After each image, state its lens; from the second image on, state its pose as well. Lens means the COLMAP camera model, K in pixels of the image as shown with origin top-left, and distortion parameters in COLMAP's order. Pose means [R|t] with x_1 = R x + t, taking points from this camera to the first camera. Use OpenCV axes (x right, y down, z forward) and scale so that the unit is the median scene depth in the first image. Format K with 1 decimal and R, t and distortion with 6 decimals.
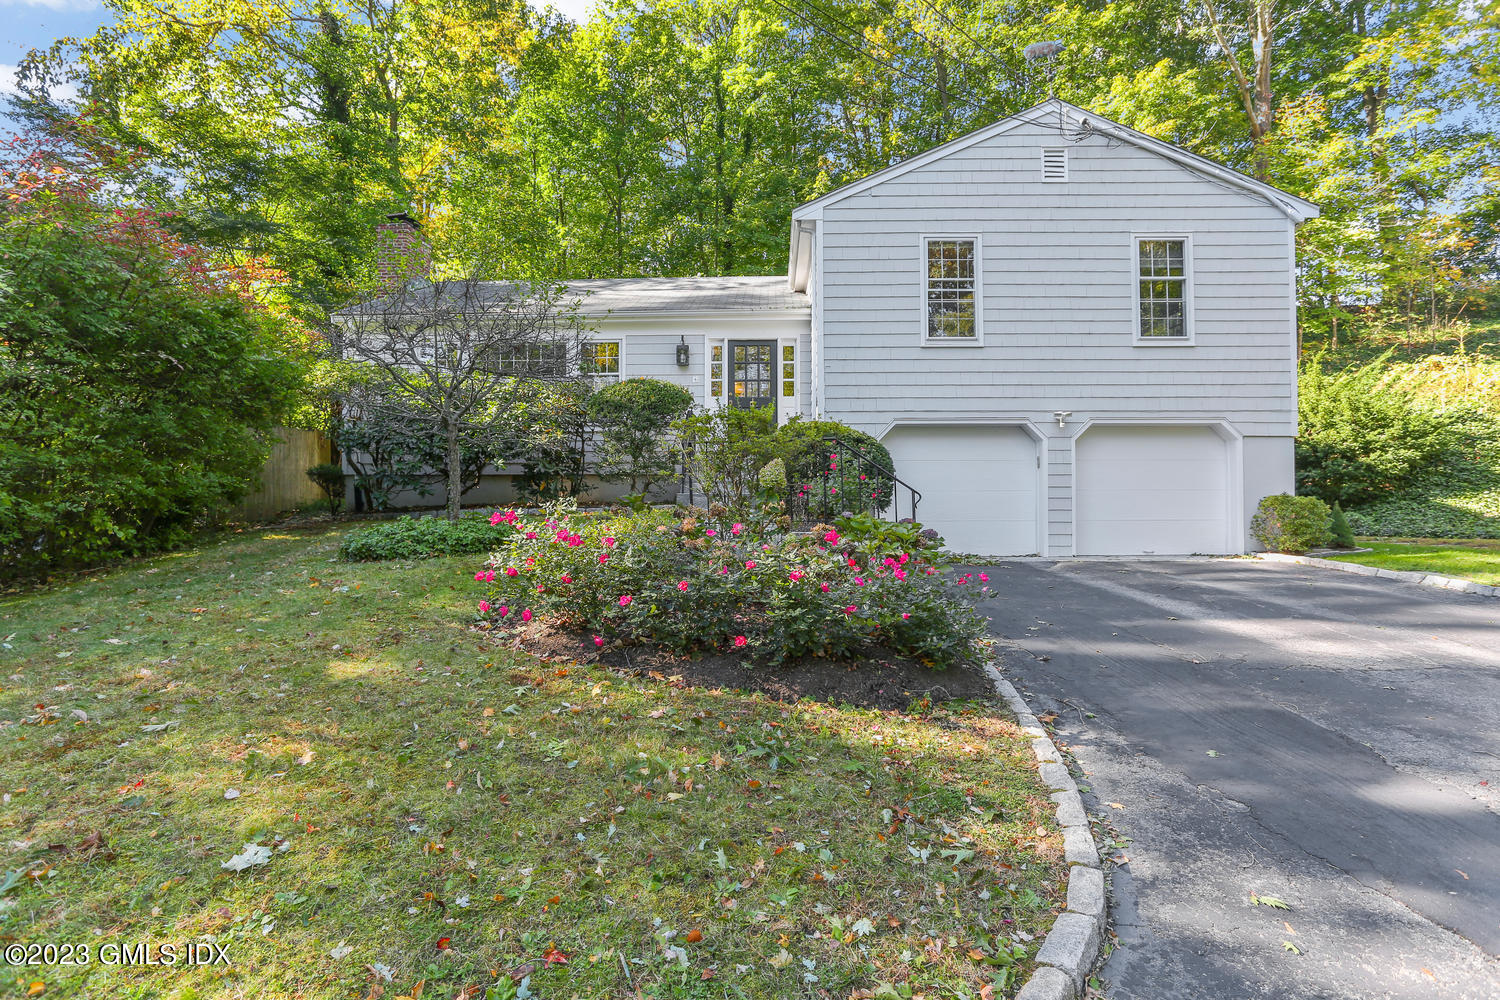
lens RADIAL K [[749.5, 0, 755.8], [0, 749.5, 499.2], [0, 0, 1]] dist [-0.057591, 0.030688]
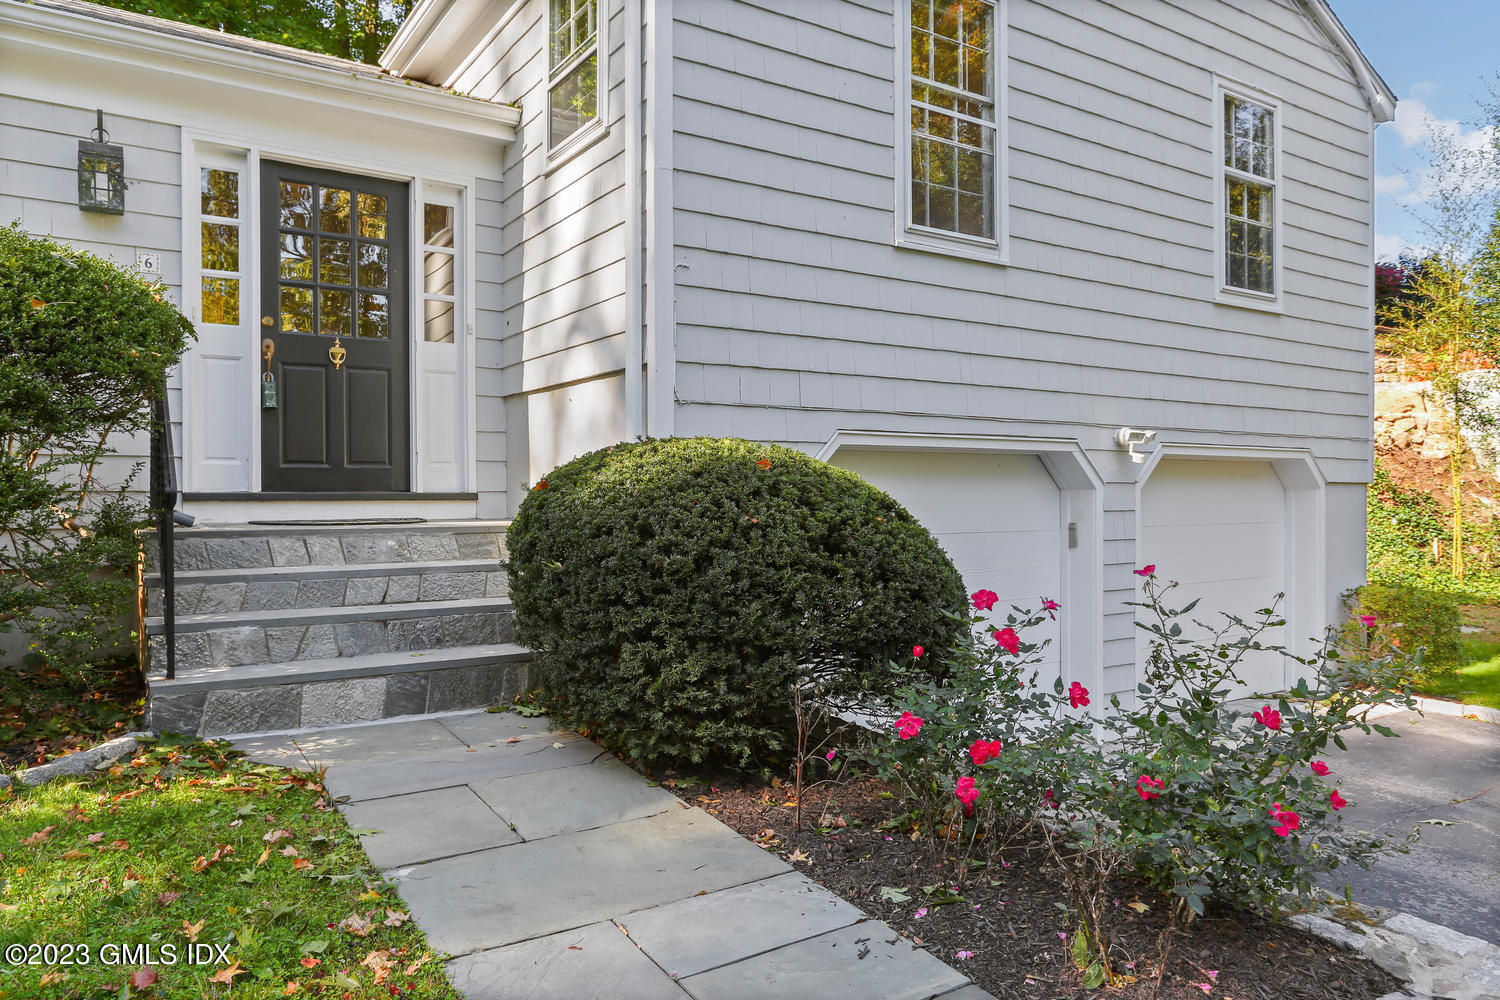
lens RADIAL K [[992.6, 0, 750.0], [0, 992.6, 500.0], [0, 0, 1]] dist [-0.003997, -0.000446]
pose [[0.822811, -0.003245, 0.568305, -0.133176], [-0.001088, 0.999973, 0.007285, -0.076806], [-0.568314, -0.006612, 0.822785, 0.620557]]
